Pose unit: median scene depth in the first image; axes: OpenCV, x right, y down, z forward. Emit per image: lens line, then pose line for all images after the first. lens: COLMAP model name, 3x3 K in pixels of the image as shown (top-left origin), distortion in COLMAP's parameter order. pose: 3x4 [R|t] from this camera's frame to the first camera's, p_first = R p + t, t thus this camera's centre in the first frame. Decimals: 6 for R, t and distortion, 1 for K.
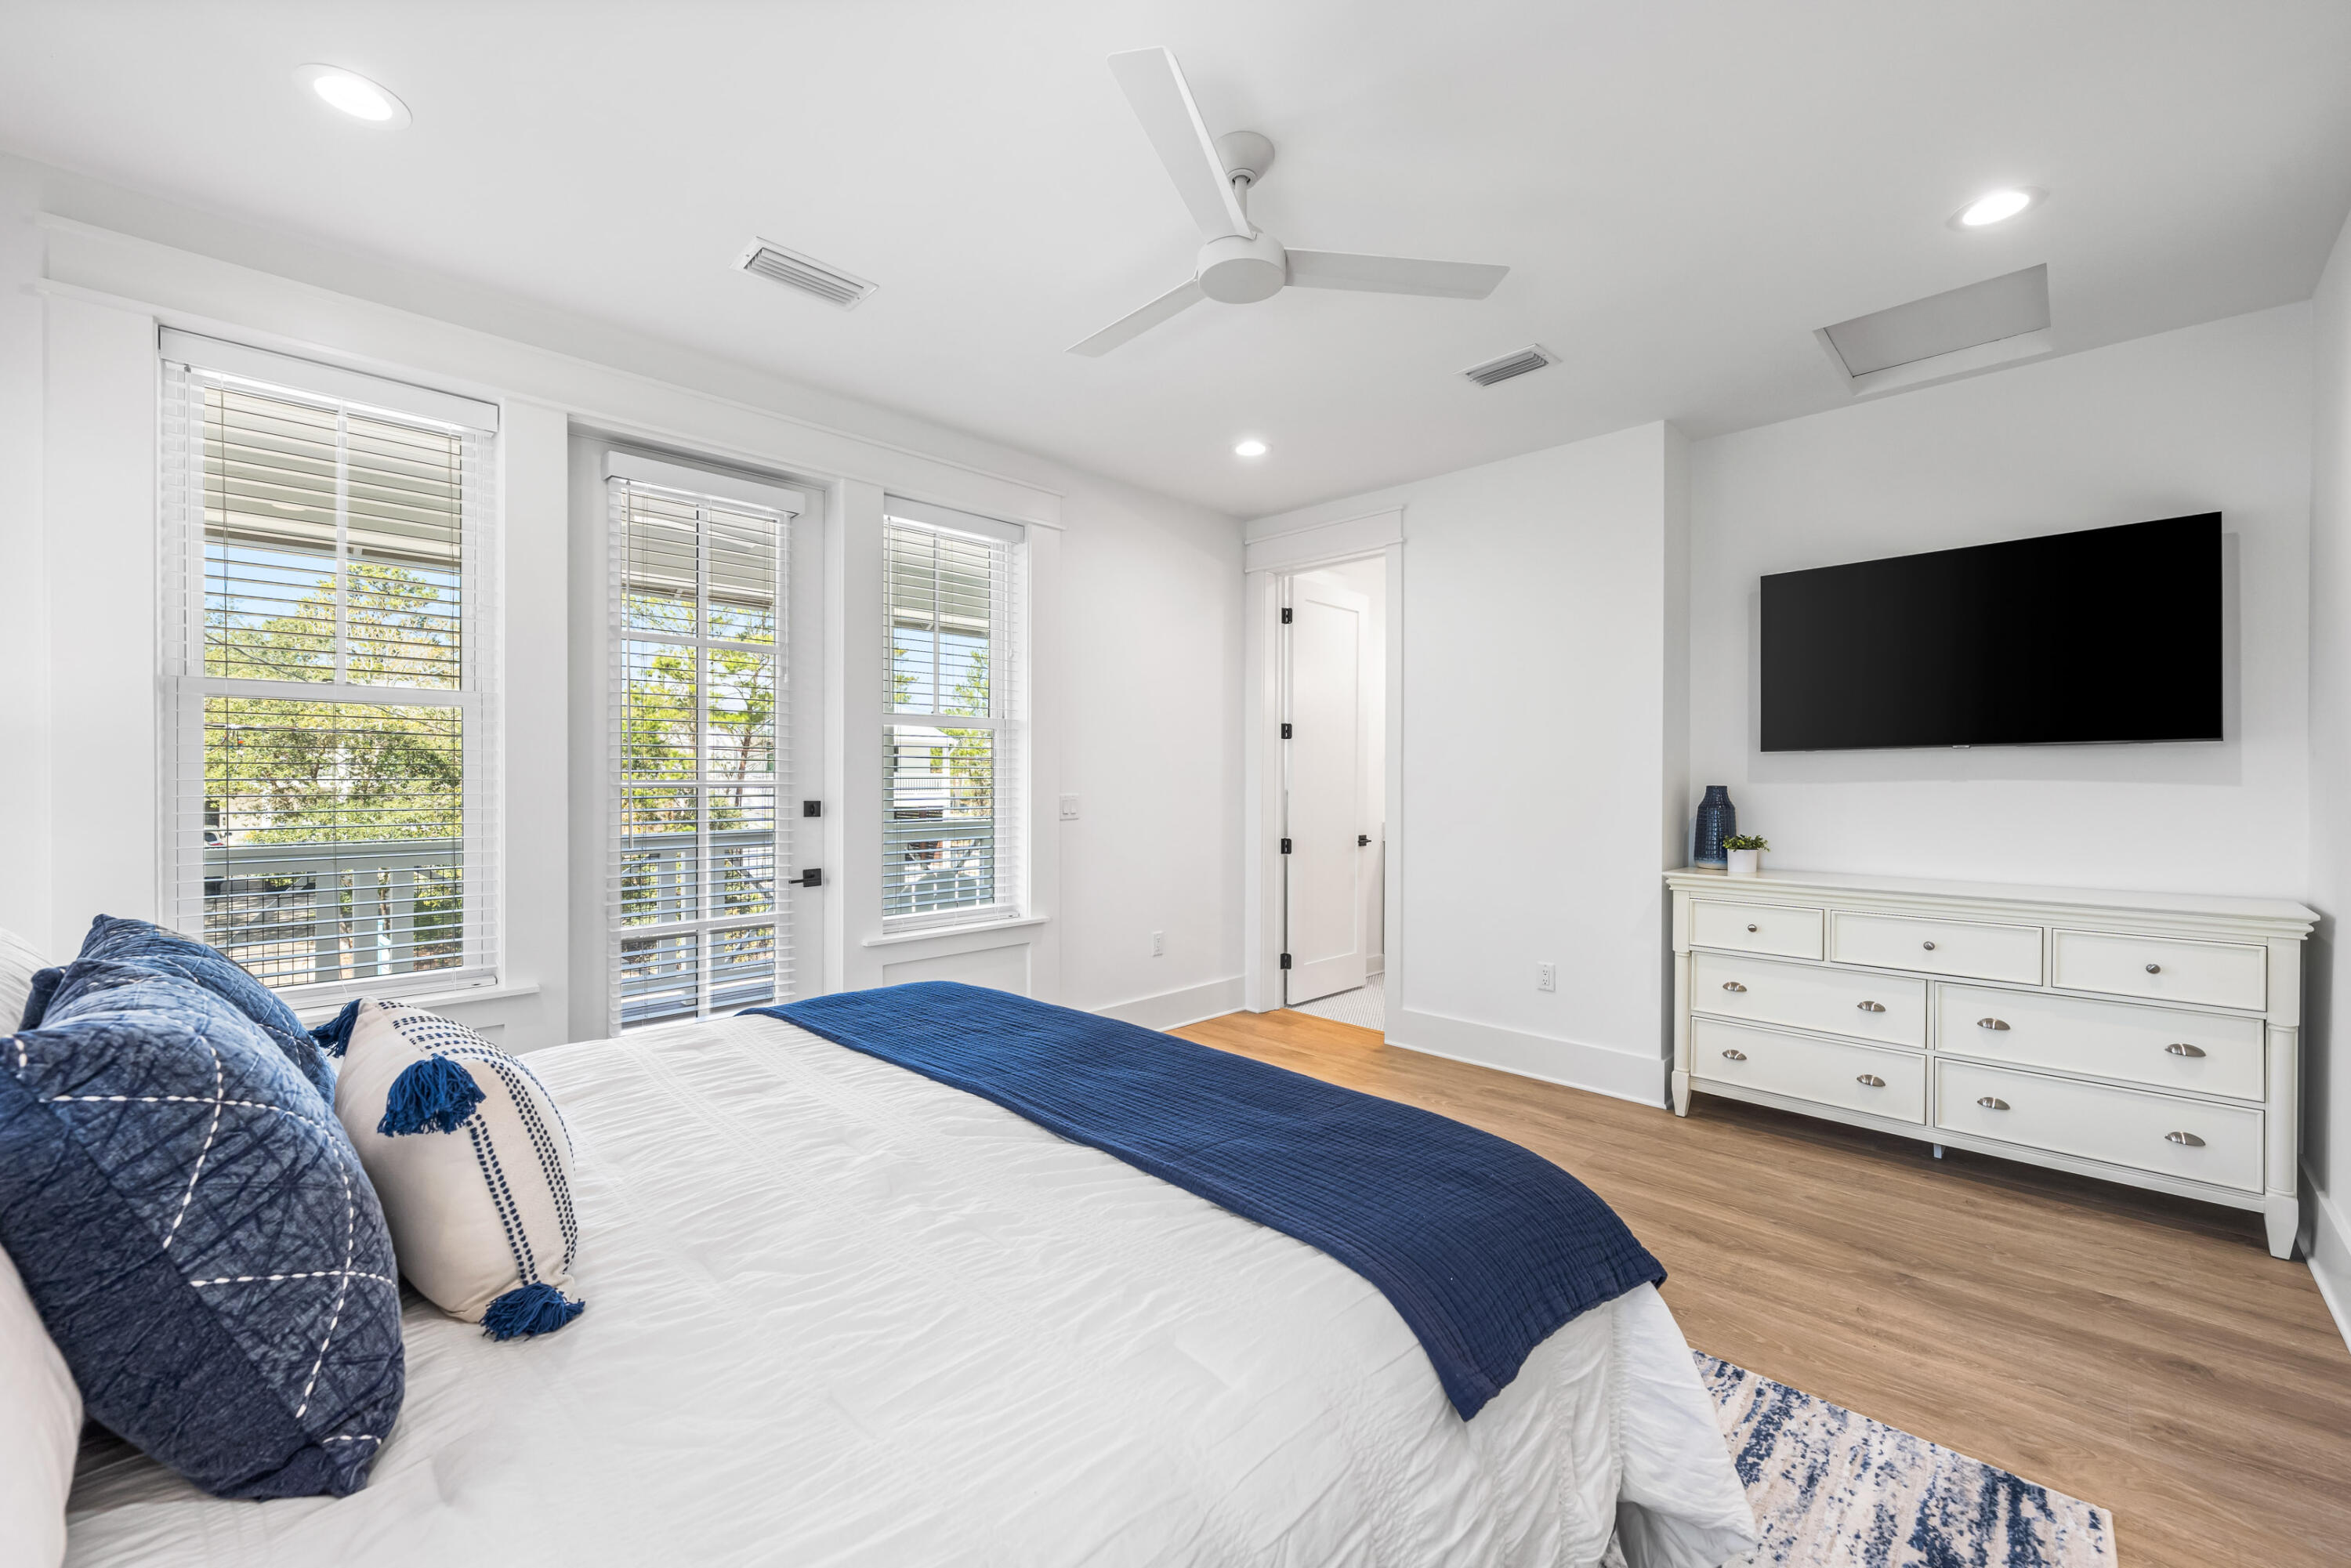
lens RADIAL K [[955.3, 0, 1175.5], [0, 955.3, 784.0], [0, 0, 1]] dist [-0.000287, -0.000010]
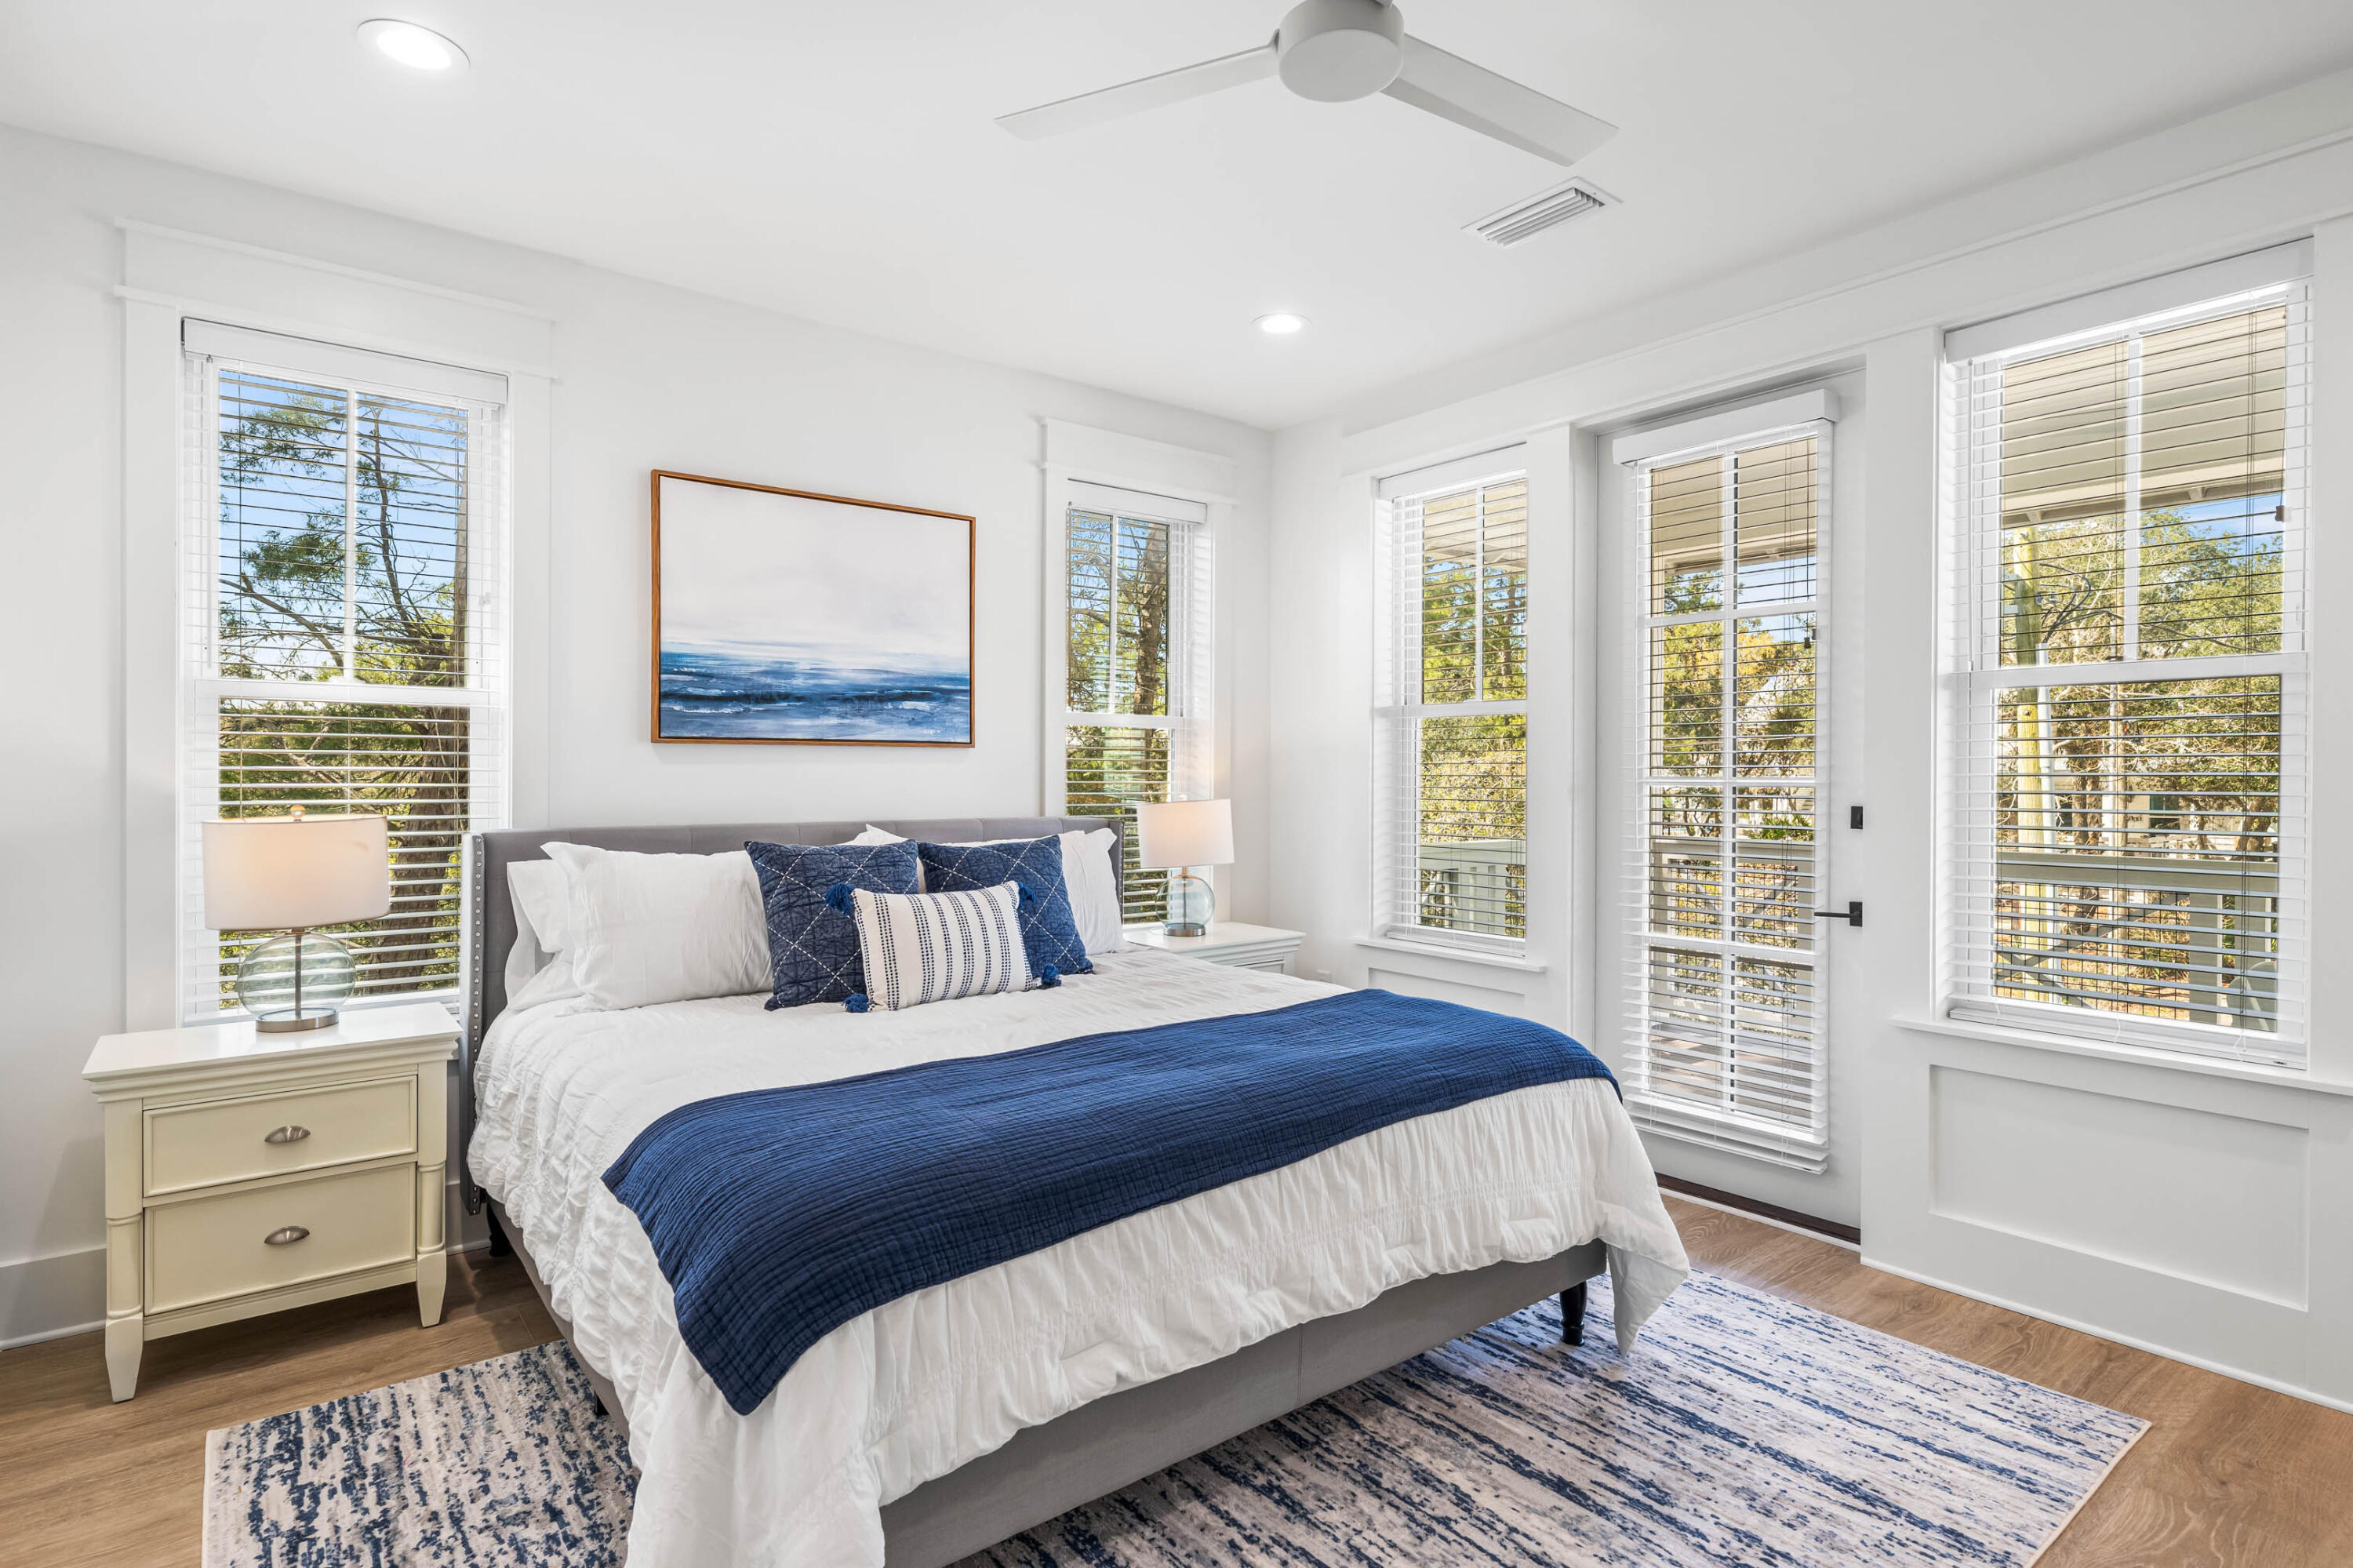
lens RADIAL K [[1214.0, 0, 1176.5], [0, 1214.0, 784.0], [0, 0, 1]] dist [0.001861, 0.000262]
pose [[-0.156874, 0.007386, -0.987591, 0.613584], [-0.006318, 0.999944, 0.008482, -0.003493], [0.987598, 0.007570, -0.156819, 0.649282]]
